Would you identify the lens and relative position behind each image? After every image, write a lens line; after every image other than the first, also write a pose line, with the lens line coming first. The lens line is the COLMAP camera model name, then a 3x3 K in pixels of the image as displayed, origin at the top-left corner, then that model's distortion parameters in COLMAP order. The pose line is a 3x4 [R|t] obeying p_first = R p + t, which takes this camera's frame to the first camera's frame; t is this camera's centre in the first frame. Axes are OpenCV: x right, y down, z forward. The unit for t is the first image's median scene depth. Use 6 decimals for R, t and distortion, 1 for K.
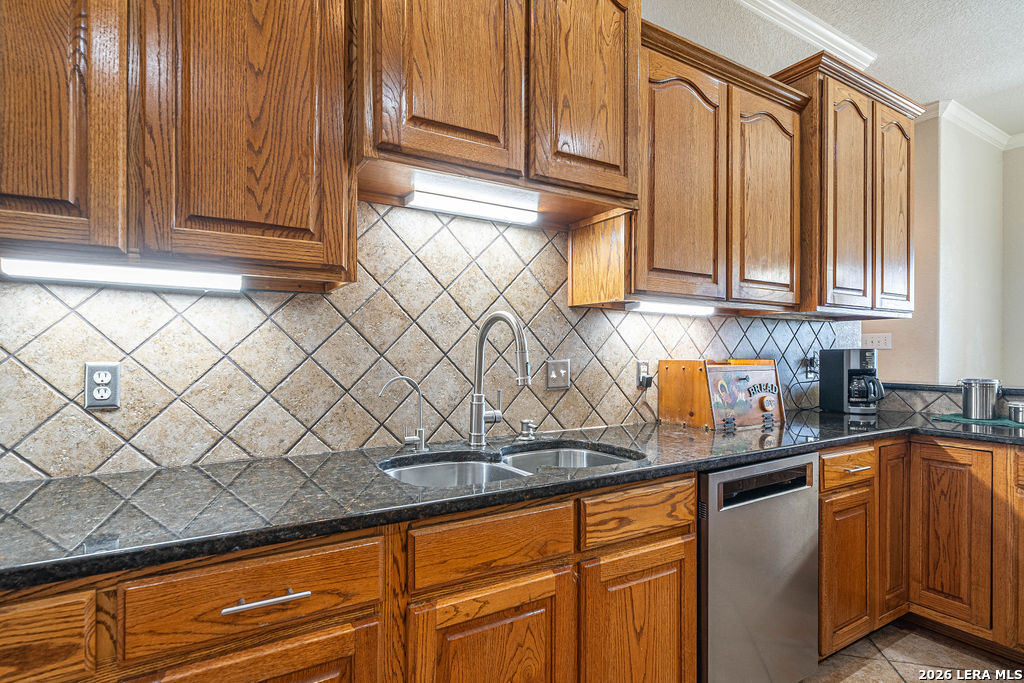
lens RADIAL K [[517.9, 0, 509.6], [0, 517.9, 349.7], [0, 0, 1]] dist [0.000536, -0.001897]
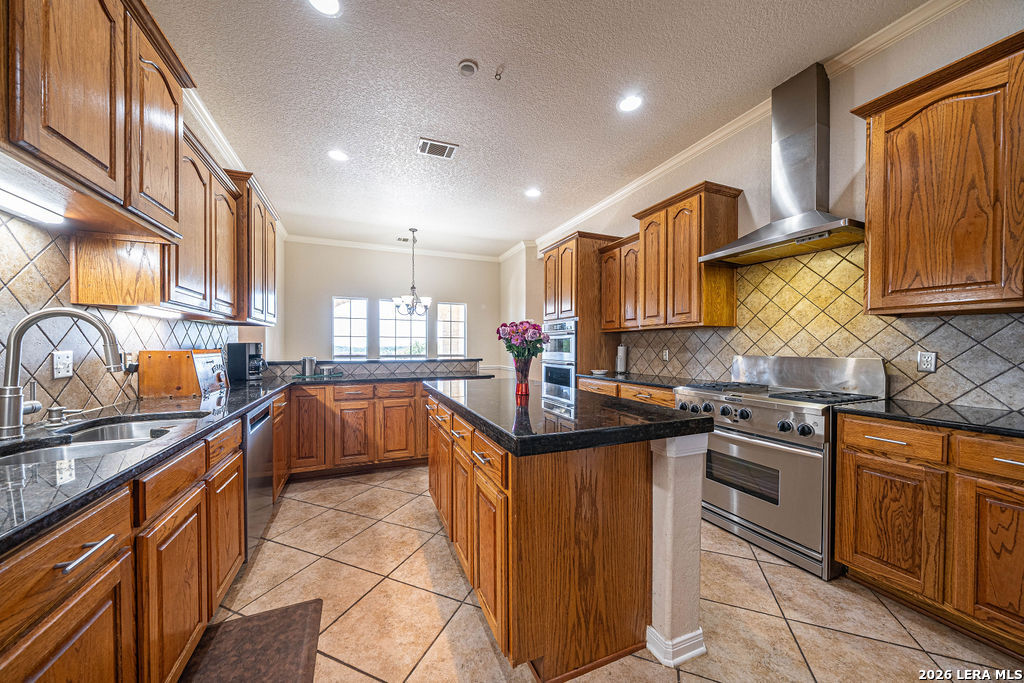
lens RADIAL K [[355.8, 0, 512.0], [0, 355.8, 346.9], [0, 0, 1]] dist [-0.004553, -0.000164]
pose [[0.133527, -0.005707, 0.991029, -0.490305], [-0.008230, 0.999943, 0.006867, -0.003342], [-0.991011, -0.009073, 0.133473, -0.035935]]
